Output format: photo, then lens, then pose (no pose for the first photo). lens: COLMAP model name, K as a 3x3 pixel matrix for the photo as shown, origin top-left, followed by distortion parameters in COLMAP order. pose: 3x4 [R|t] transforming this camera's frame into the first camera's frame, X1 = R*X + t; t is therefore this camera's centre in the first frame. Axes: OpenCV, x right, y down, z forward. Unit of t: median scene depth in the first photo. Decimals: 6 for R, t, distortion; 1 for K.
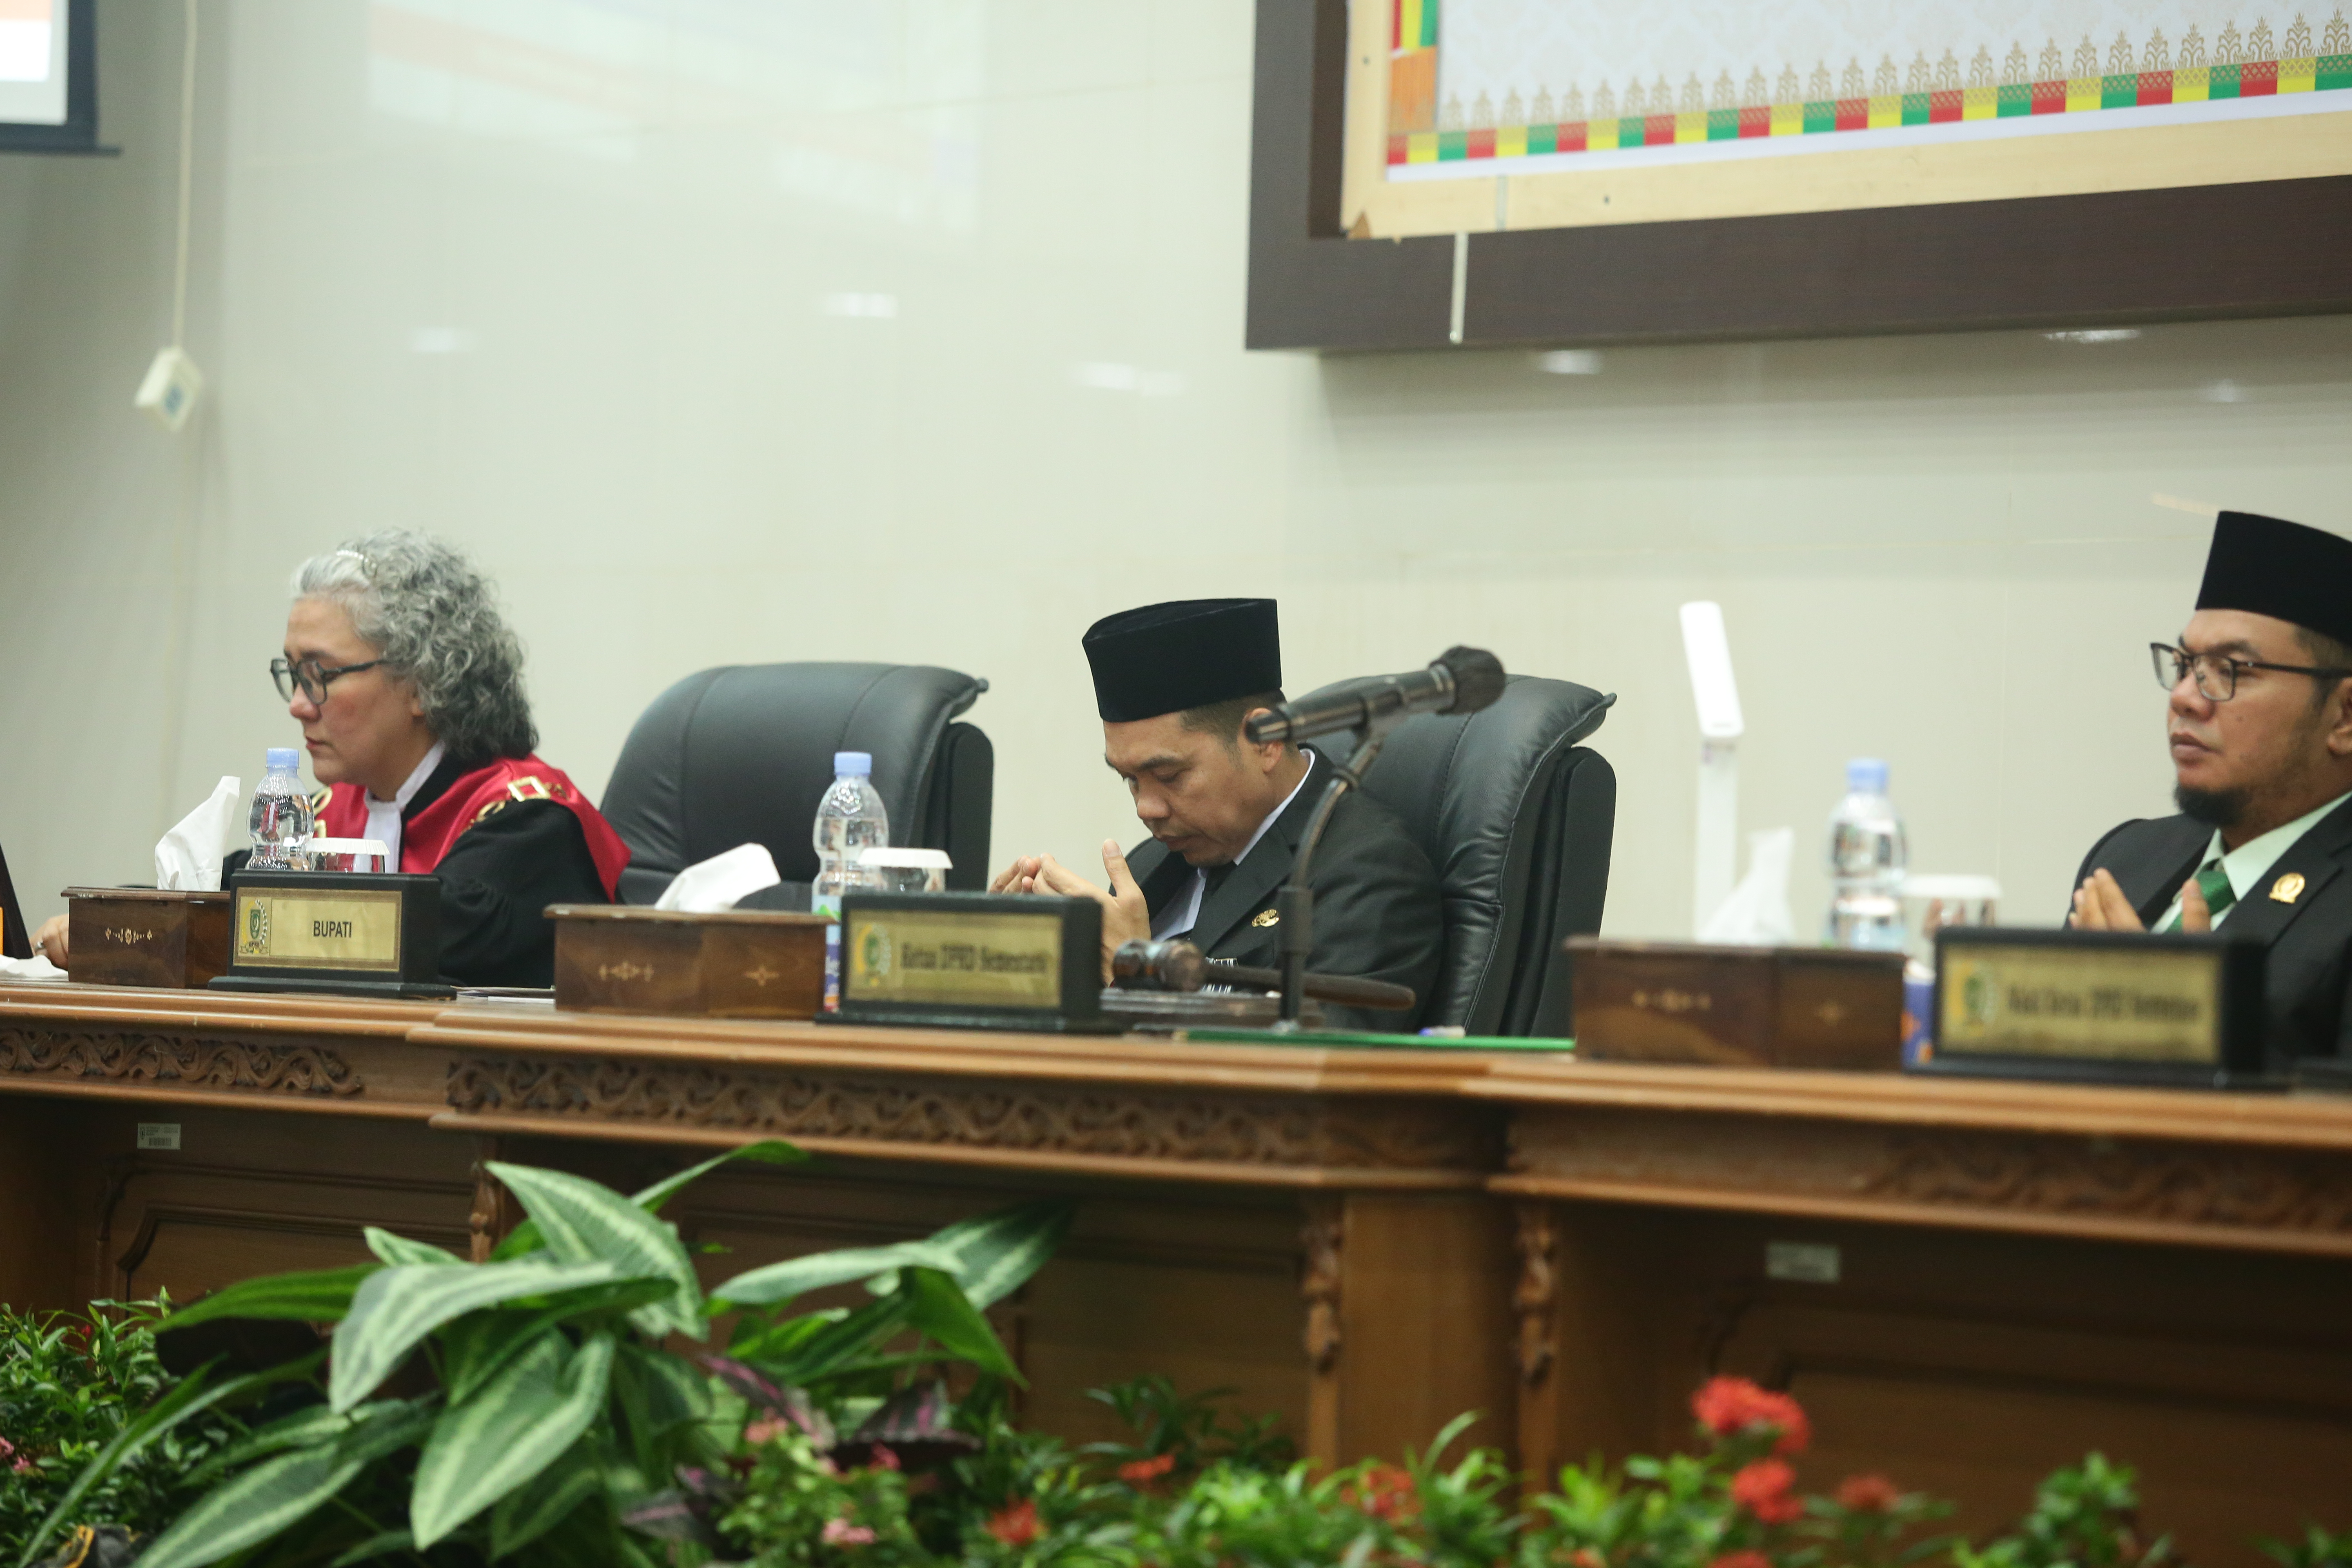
lens RADIAL K [[10562.2, 0, 1176.0], [0, 10562.2, 784.0], [0, 0, 1]] dist [0.905951, 2.155553]
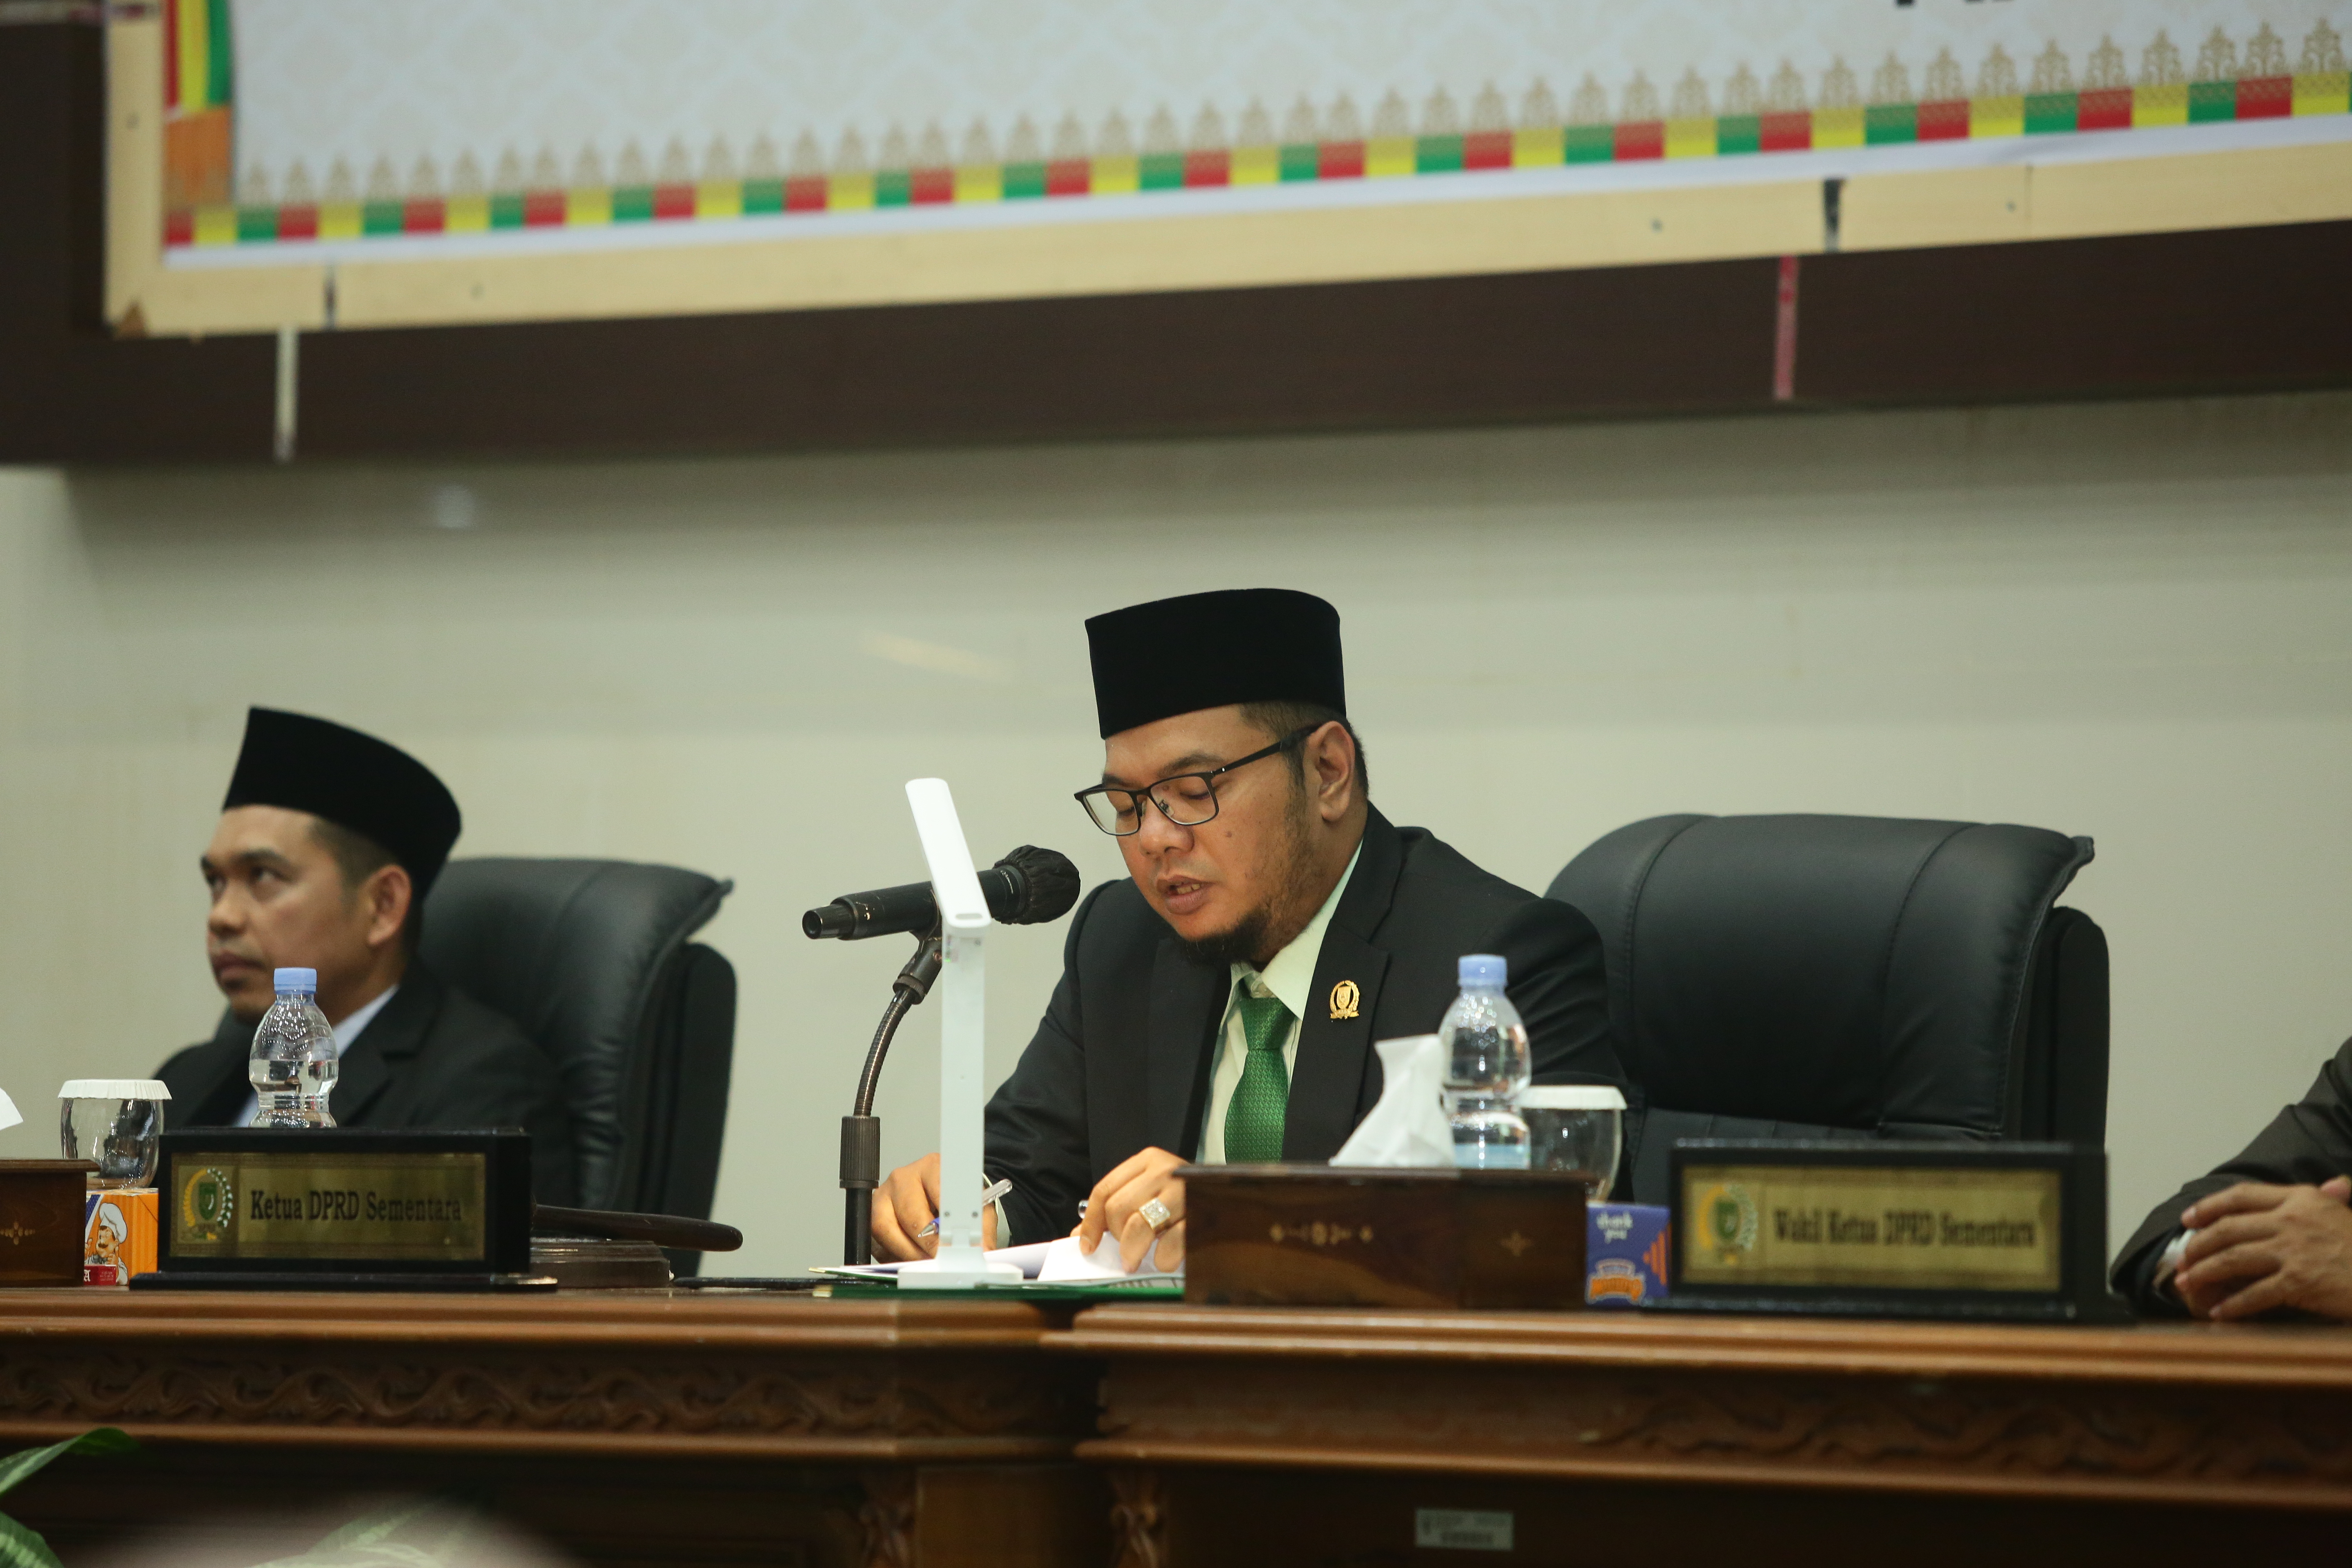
lens RADIAL K [[13065.3, 0, 1176.0], [0, 13065.3, 784.0], [0, 0, 1]] dist [1.777841, 0.139364]
pose [[0.976609, -0.014753, 0.214518, -0.183908], [0.017341, 0.999798, -0.010186, -0.005586], [-0.214324, 0.013668, 0.976667, -0.055032]]
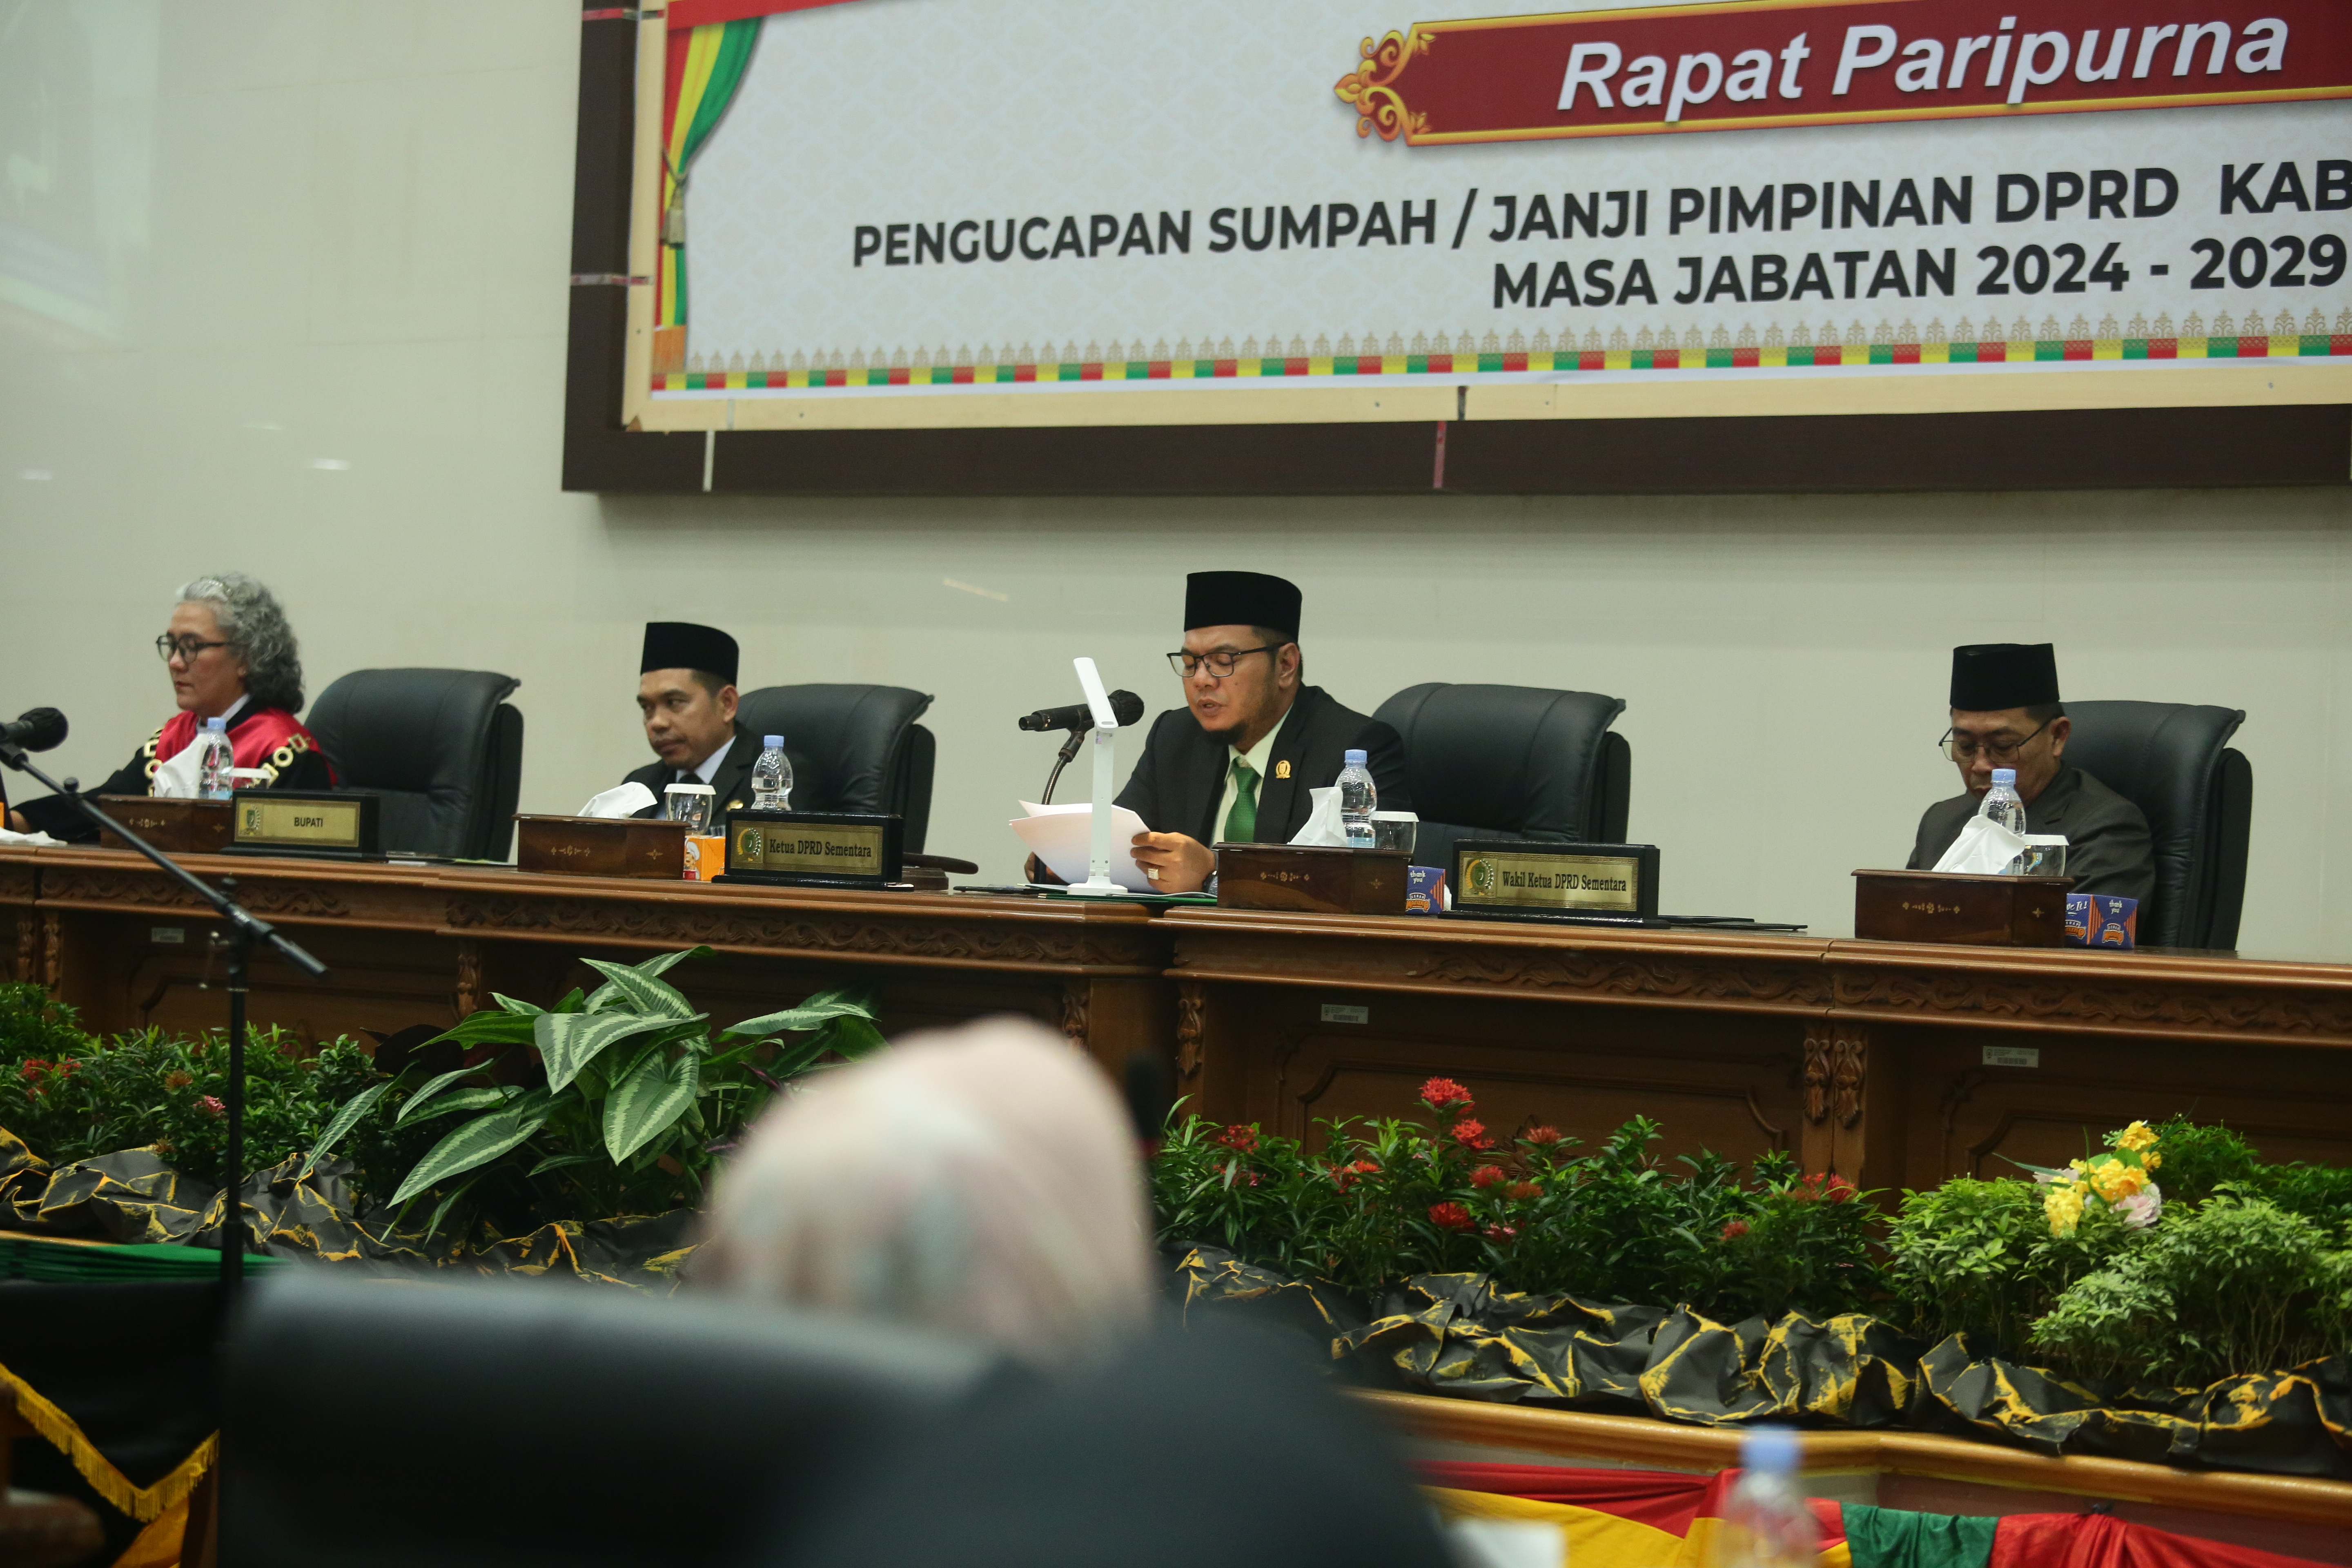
lens RADIAL K [[6397.1, 0, 1176.0], [0, 6397.1, 784.0], [0, 0, 1]] dist [-0.103696, -0.179568]
pose [[0.966091, 0.009864, 0.258012, -0.248601], [-0.013412, 0.999838, 0.011996, -0.008878], [-0.257852, -0.015049, 0.966067, -0.091838]]
